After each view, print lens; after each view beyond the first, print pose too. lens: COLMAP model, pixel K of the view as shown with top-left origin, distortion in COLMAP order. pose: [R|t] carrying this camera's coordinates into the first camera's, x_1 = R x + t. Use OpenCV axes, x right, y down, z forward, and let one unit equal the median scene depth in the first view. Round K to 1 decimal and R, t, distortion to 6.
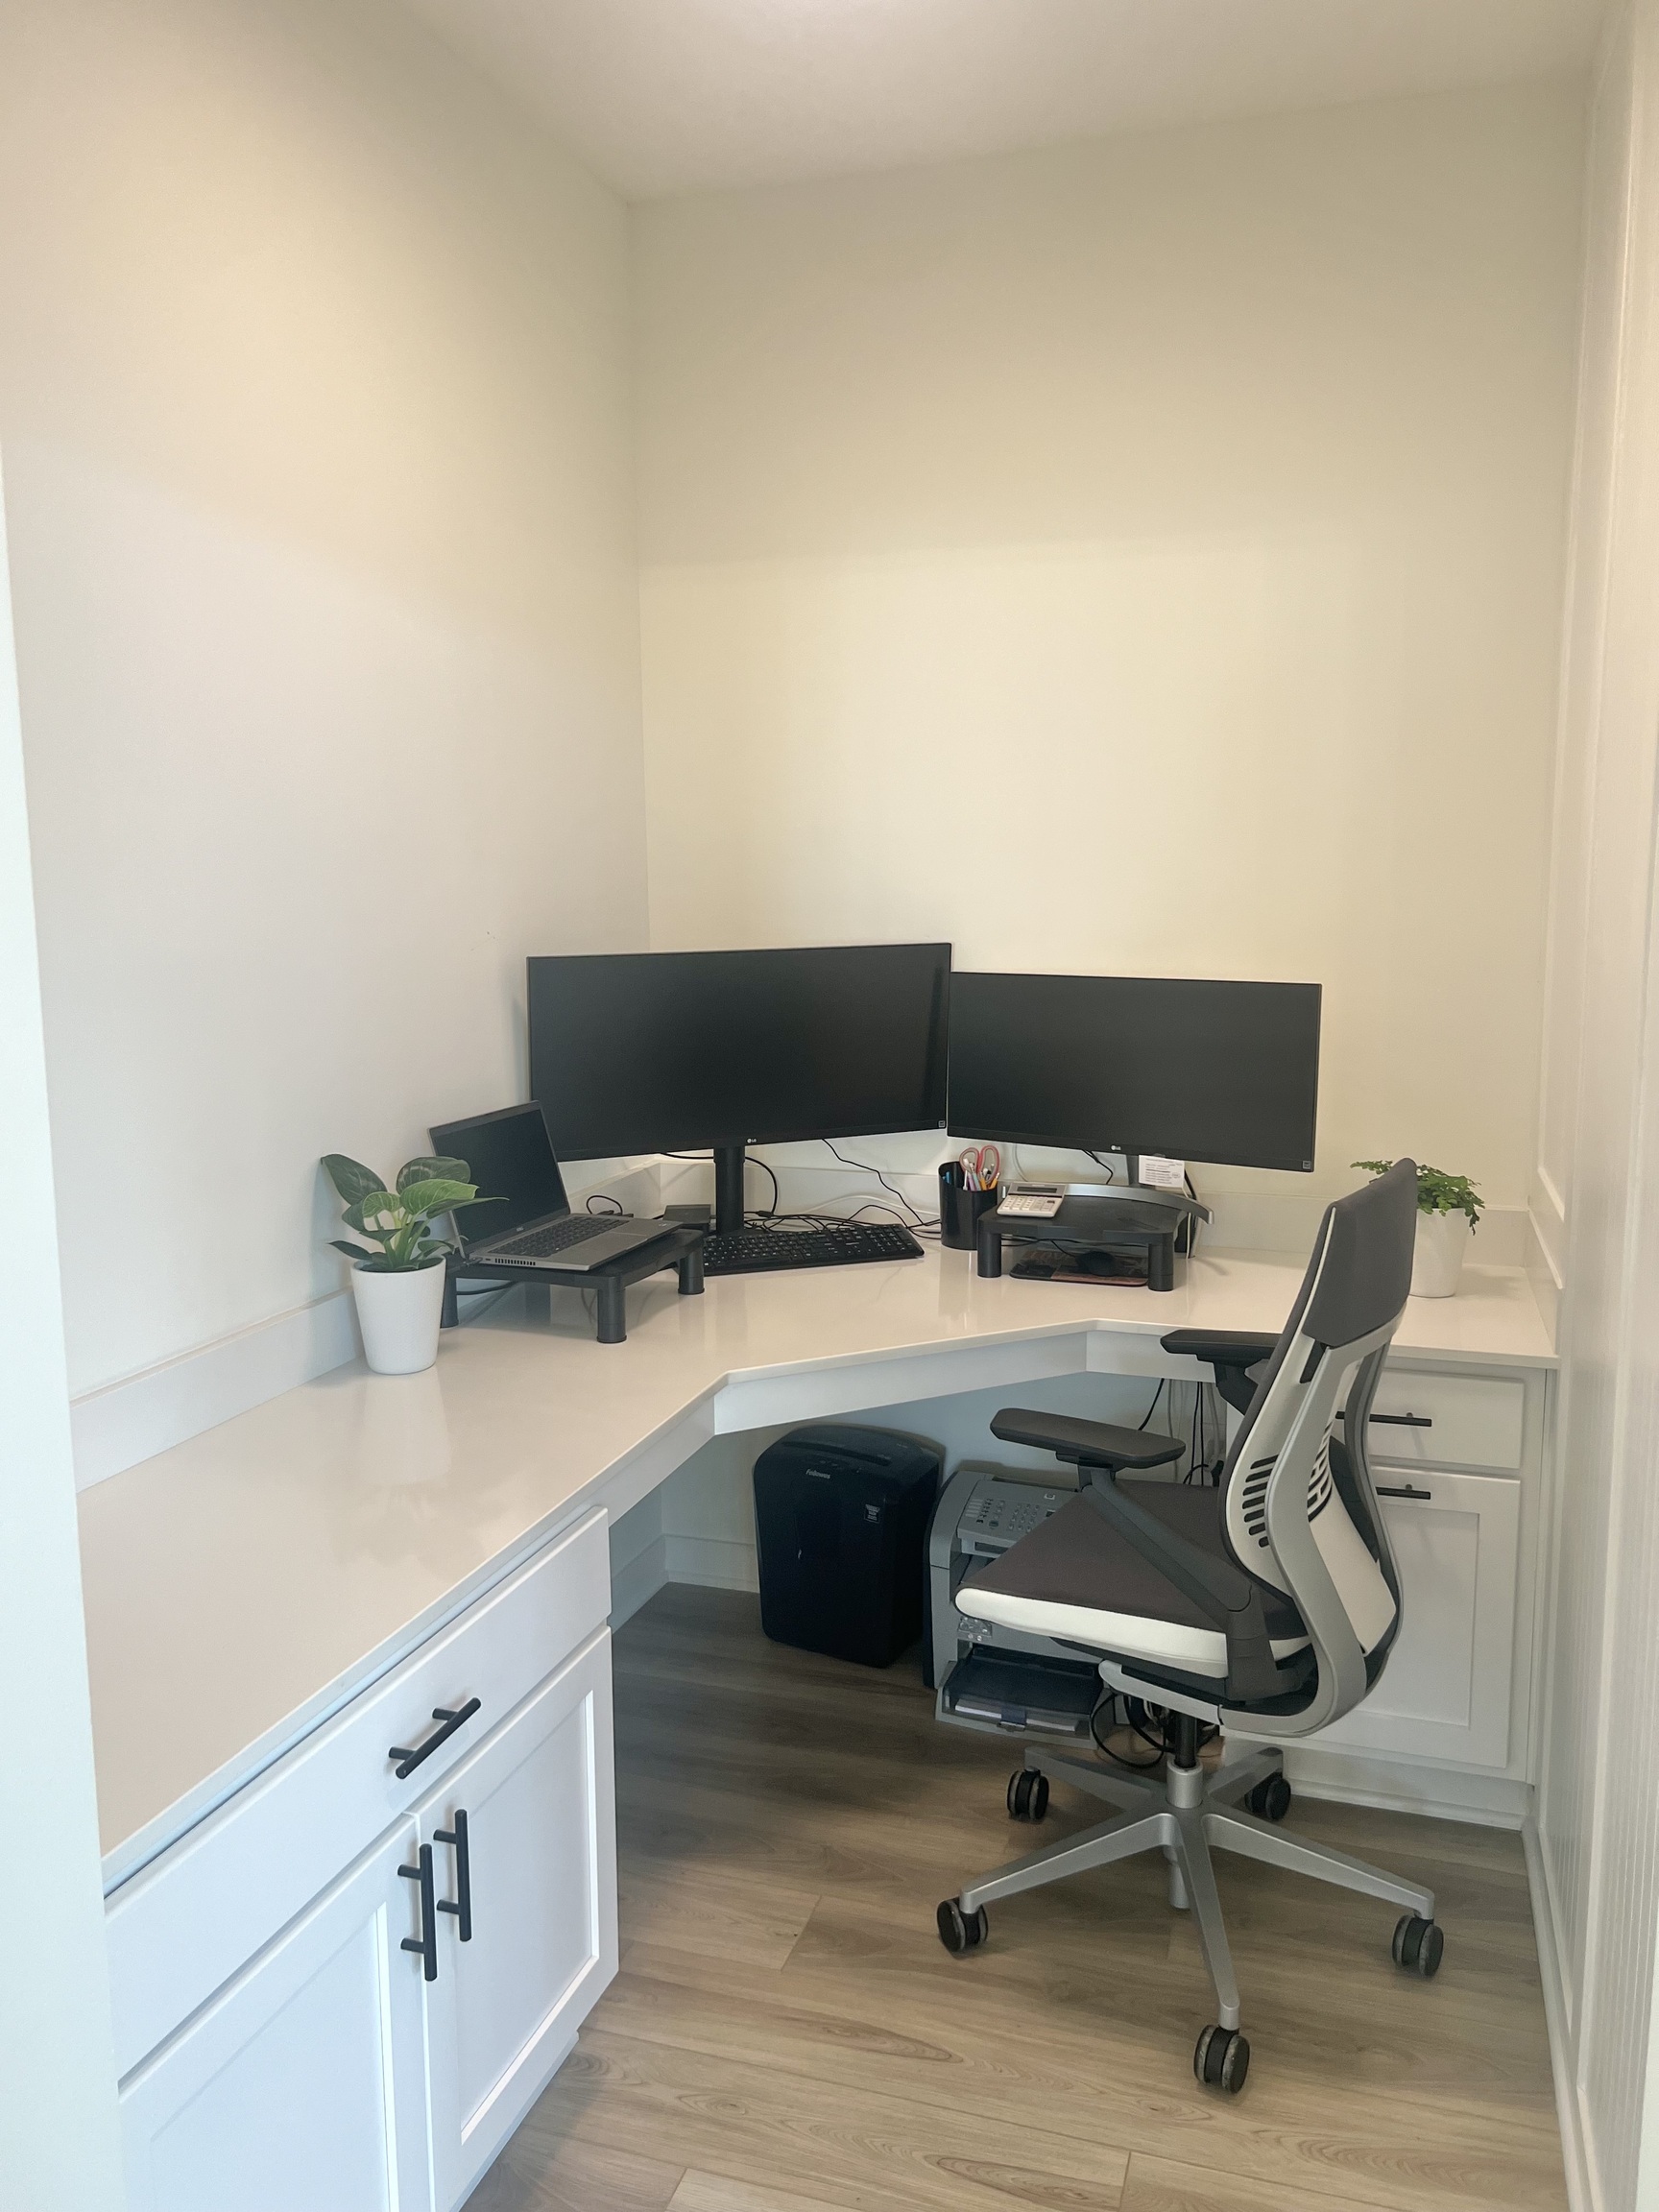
lens RADIAL K [[1694.0, 0, 829.5], [0, 1694.0, 1106.0], [0, 0, 1]] dist [0.004307, 0.001176]
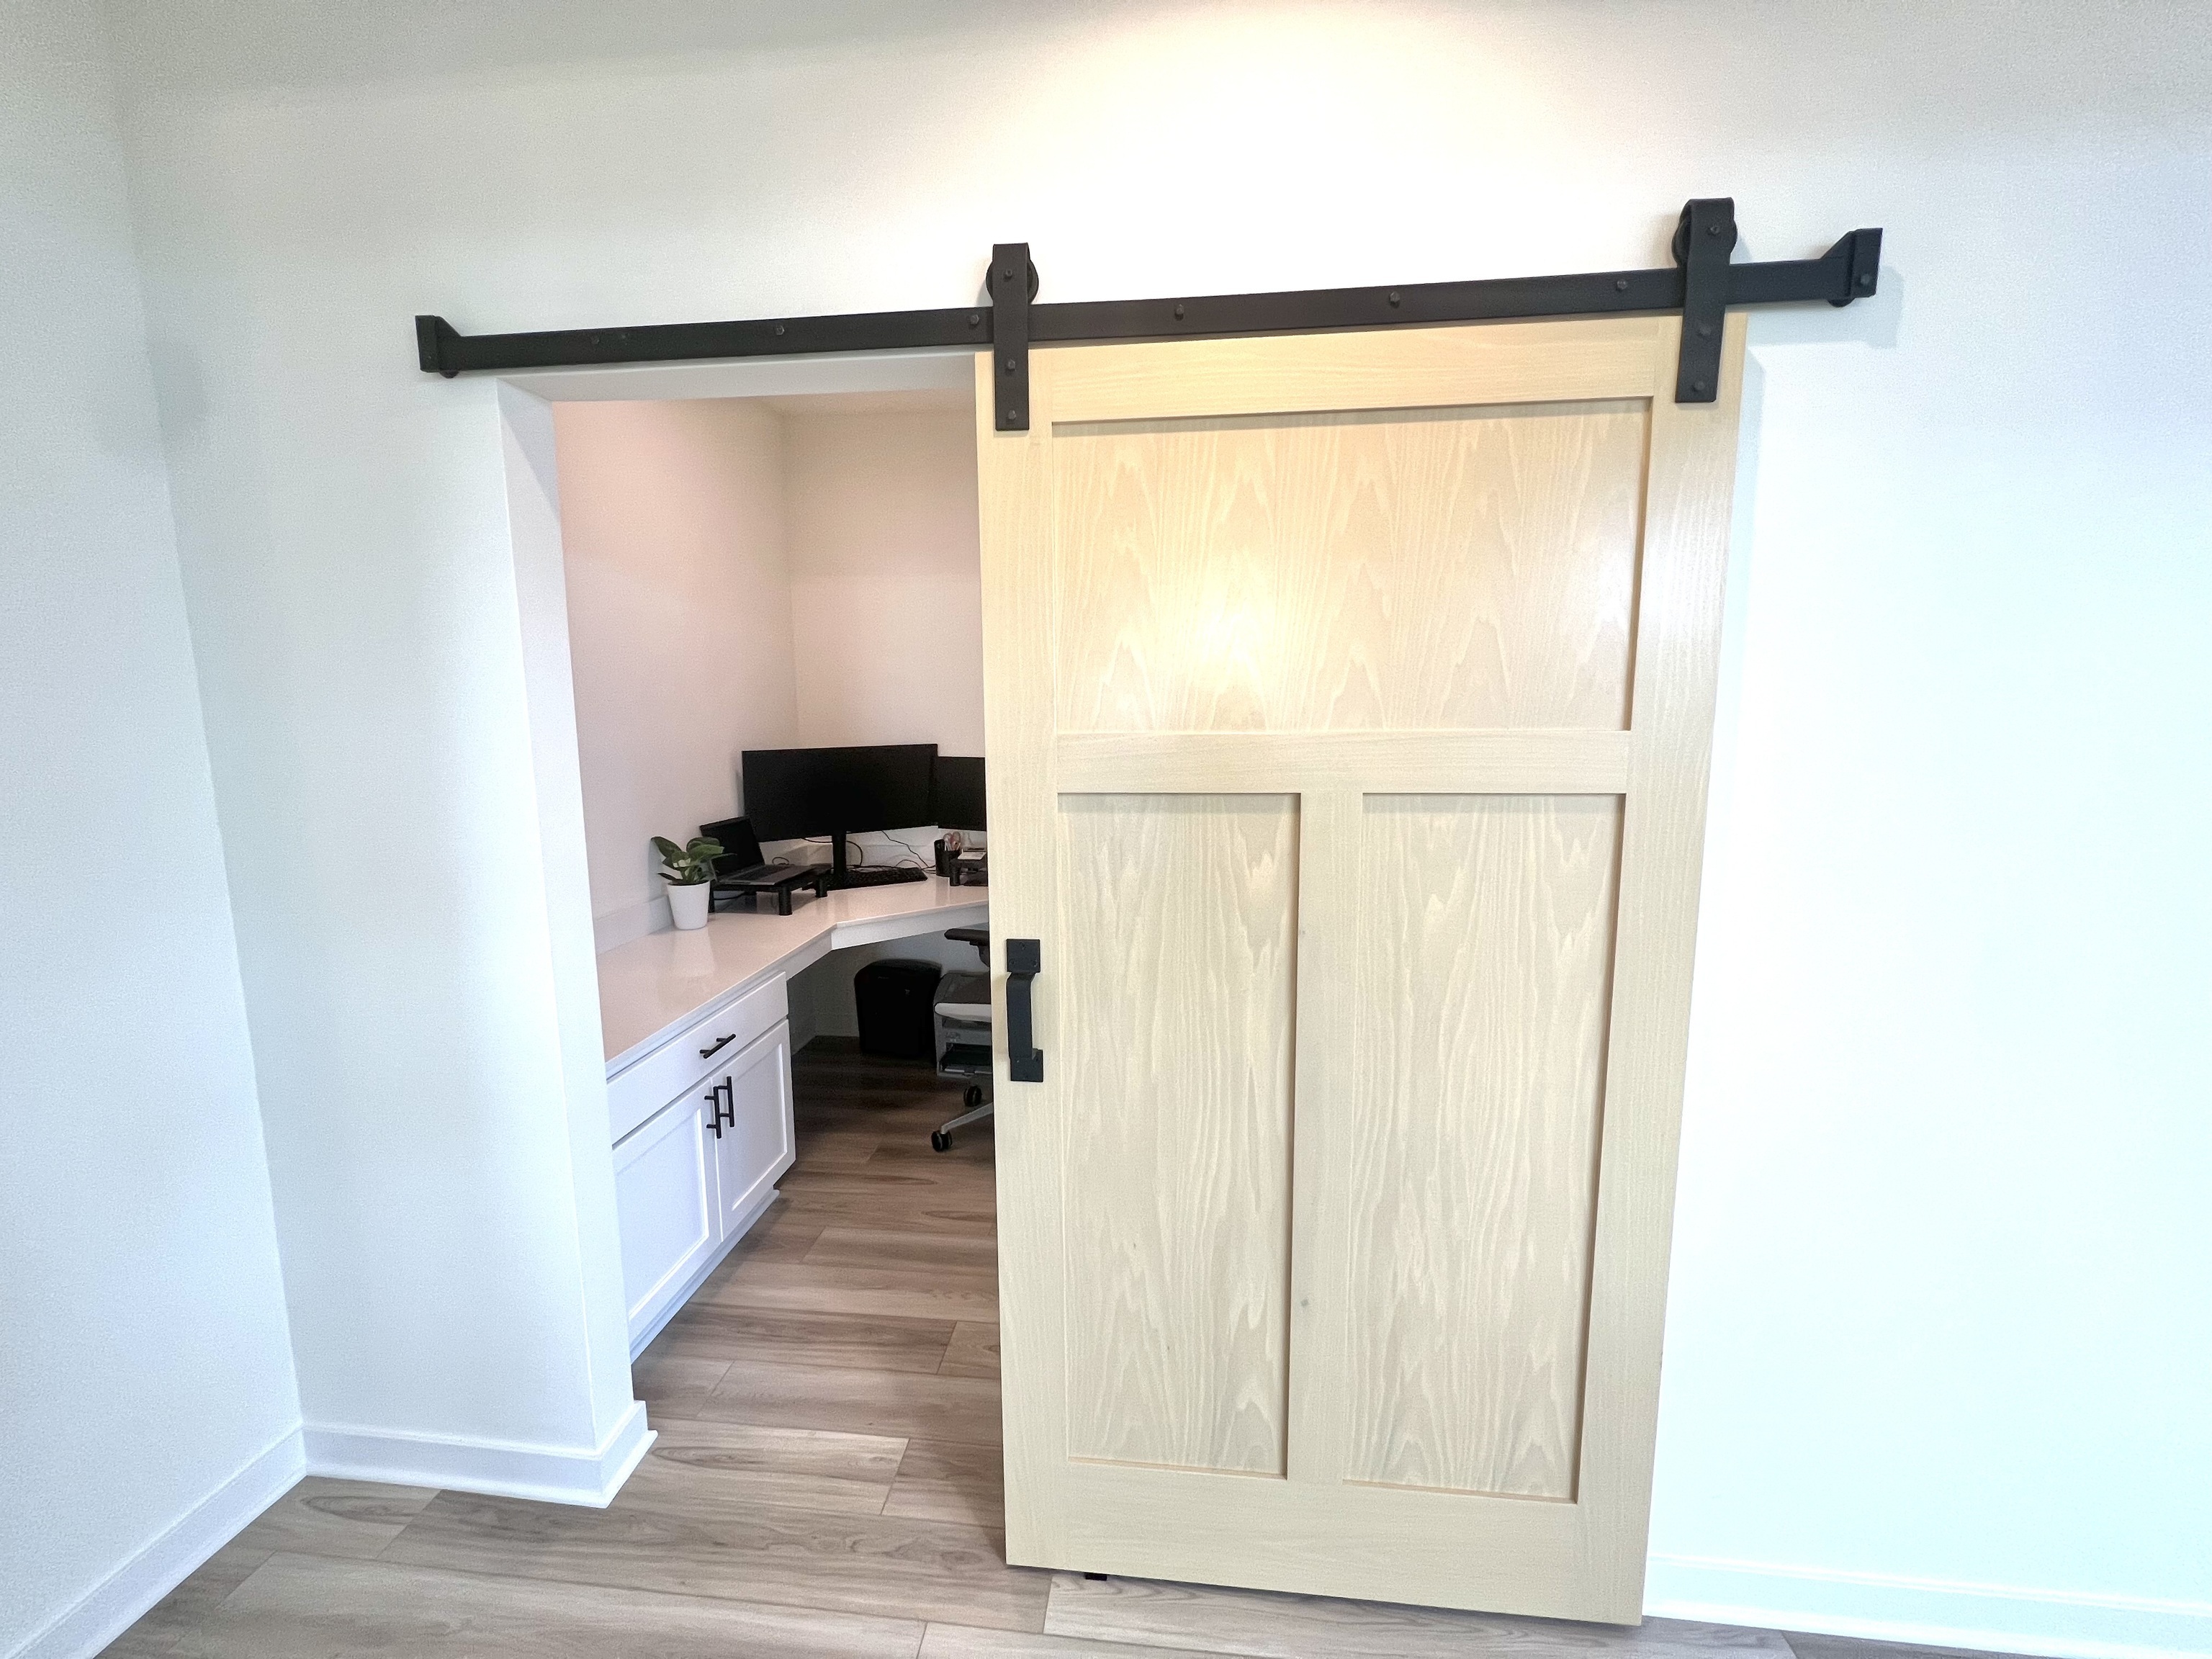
lens RADIAL K [[914.6, 0, 1106.0], [0, 914.6, 829.5], [0, 0, 1]] dist [-0.001036, -0.000032]
pose [[0.977686, -0.029363, 0.208008, 0.045693], [0.030241, 0.999542, -0.001039, 0.036161], [-0.207883, 0.007306, 0.978127, -0.334102]]
